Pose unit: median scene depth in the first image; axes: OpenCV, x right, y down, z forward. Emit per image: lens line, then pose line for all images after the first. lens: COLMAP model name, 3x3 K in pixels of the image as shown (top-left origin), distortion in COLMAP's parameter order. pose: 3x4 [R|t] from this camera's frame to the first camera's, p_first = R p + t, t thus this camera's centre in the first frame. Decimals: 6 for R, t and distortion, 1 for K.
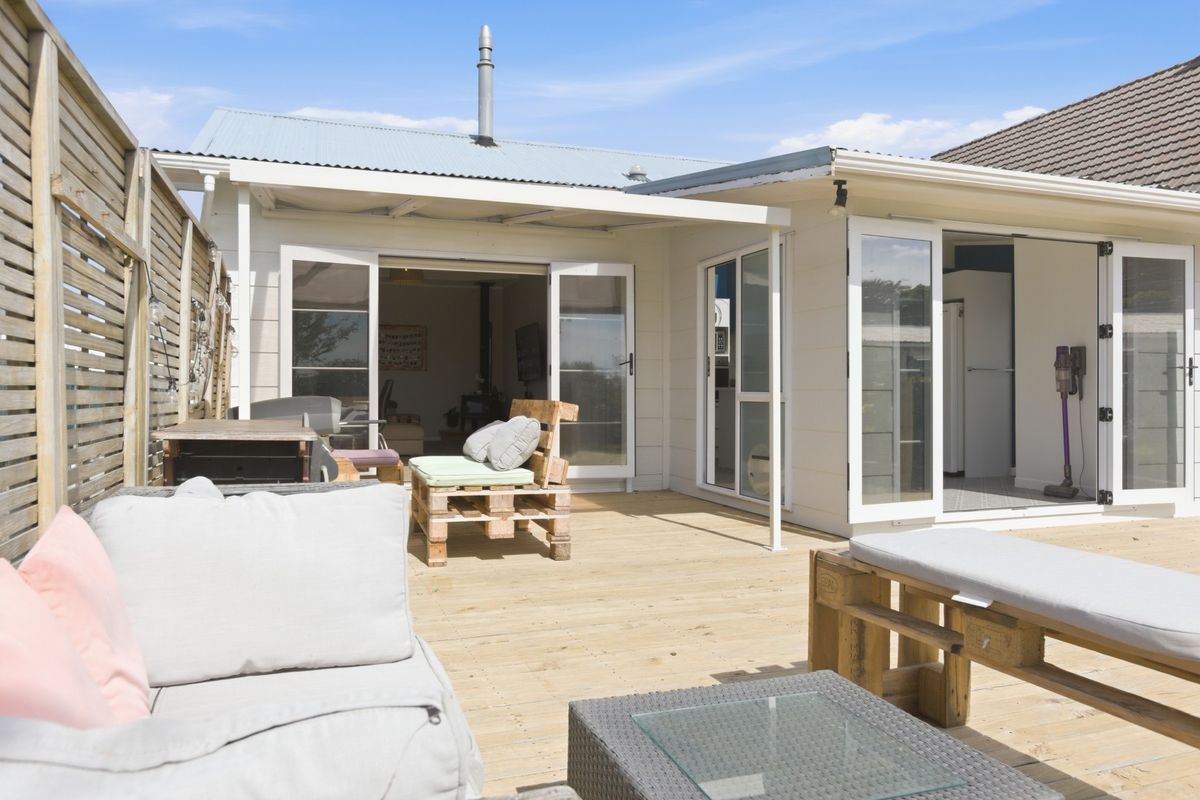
lens RADIAL K [[816.5, 0, 600.0], [0, 816.5, 400.0], [0, 0, 1]] dist [-0.003883, -0.000049]
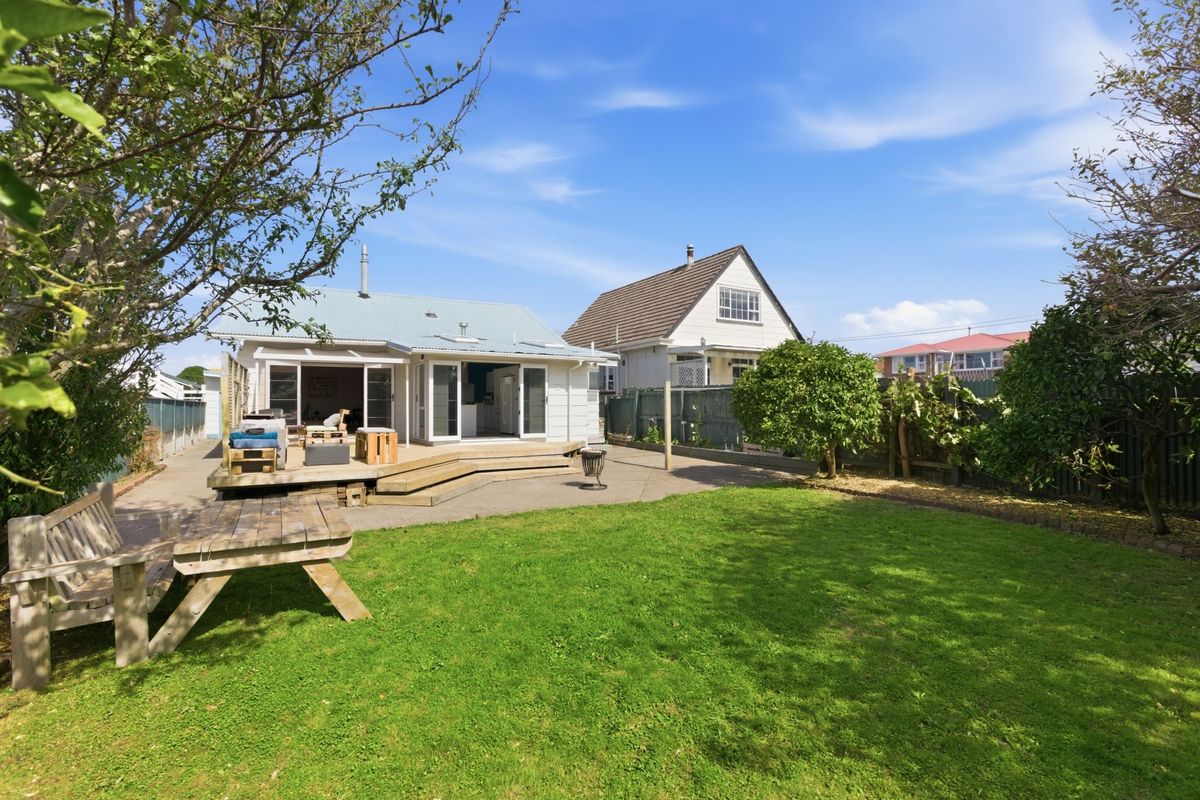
lens RADIAL K [[536.0, 0, 594.0], [0, 536.0, 402.0], [0, 0, 1]] dist [-0.004199, 0.000143]
pose [[0.983682, -0.001613, 0.179911, 0.515732], [0.004430, 0.999874, -0.015254, 0.008927], [-0.179863, 0.015802, 0.983565, -1.344932]]
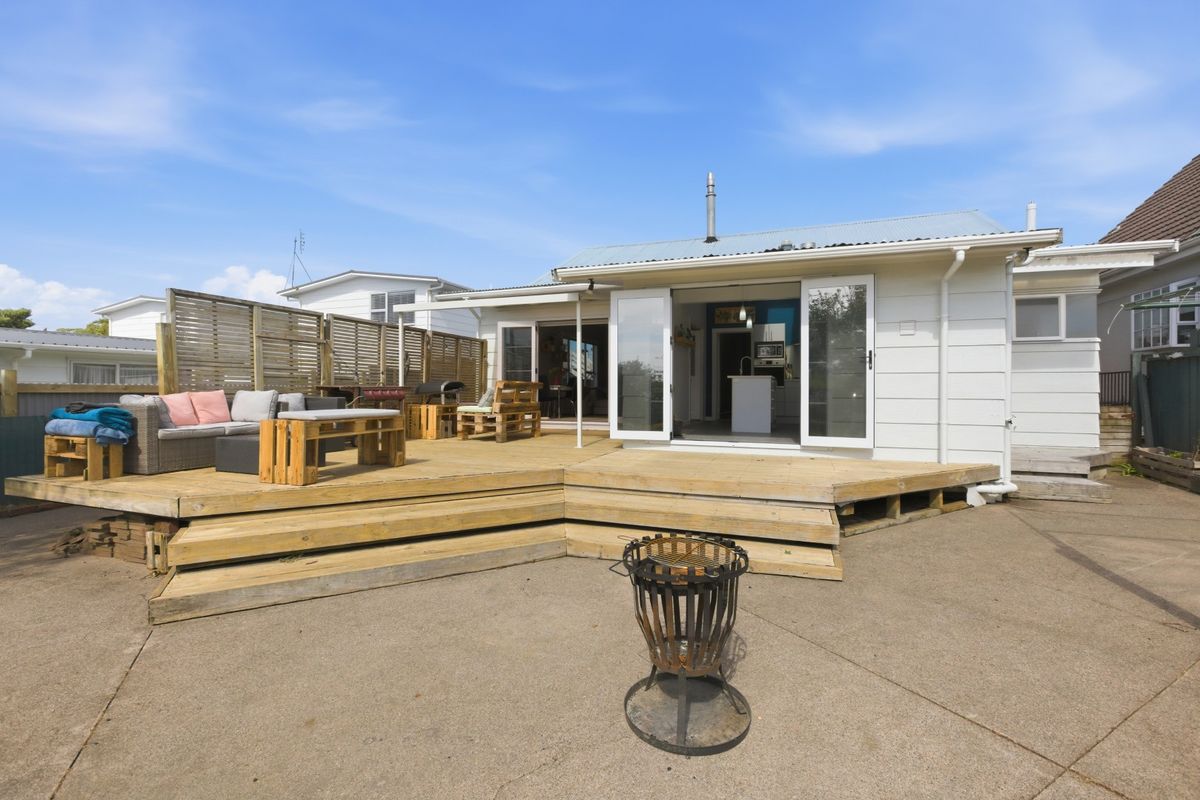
lens RADIAL K [[536.0, 0, 594.0], [0, 536.0, 402.0], [0, 0, 1]] dist [-0.004199, 0.000143]
pose [[0.753865, 0.016374, -0.656825, 1.010420], [-0.008762, 0.999851, 0.014870, 0.031584], [0.656971, -0.005455, 0.753896, -0.051081]]
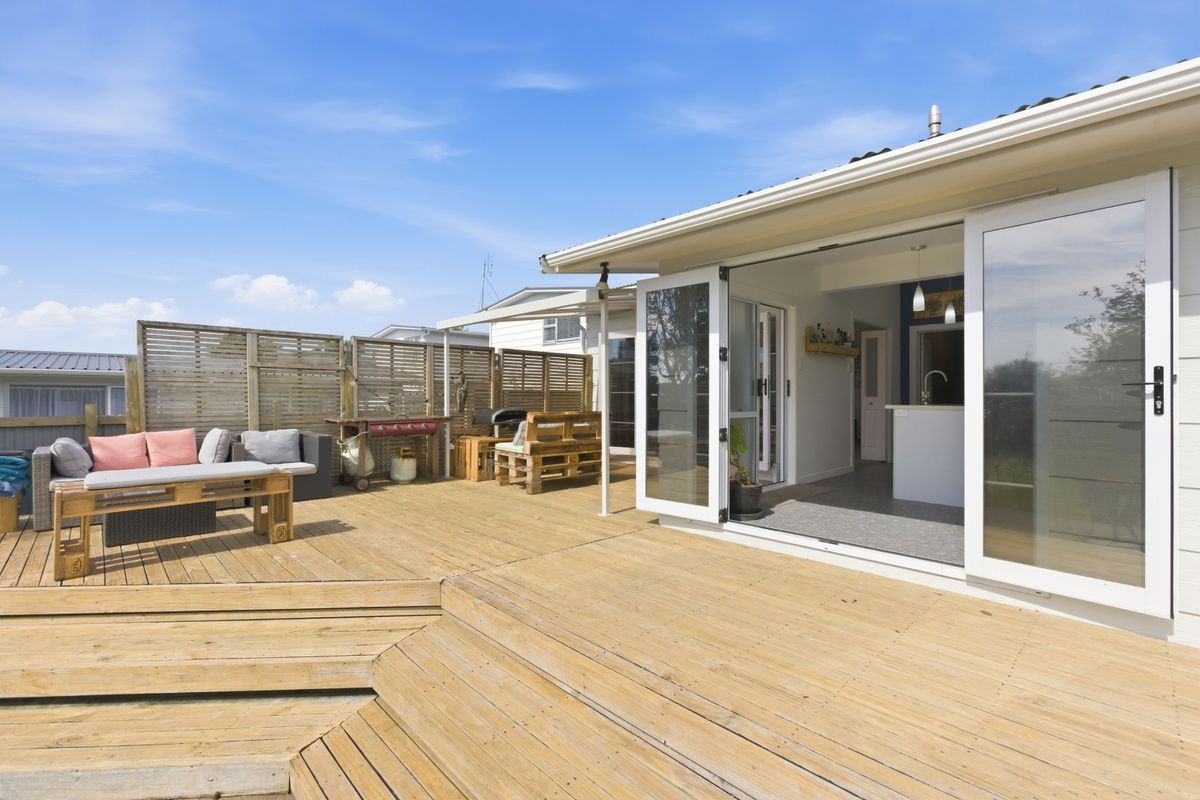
lens RADIAL K [[536.0, 0, 594.0], [0, 536.0, 402.0], [0, 0, 1]] dist [-0.004199, 0.000143]
pose [[0.400694, 0.008545, -0.916172, 0.935377], [-0.010615, 0.999933, 0.004684, -0.024942], [0.916150, 0.007848, 0.400758, 0.498777]]
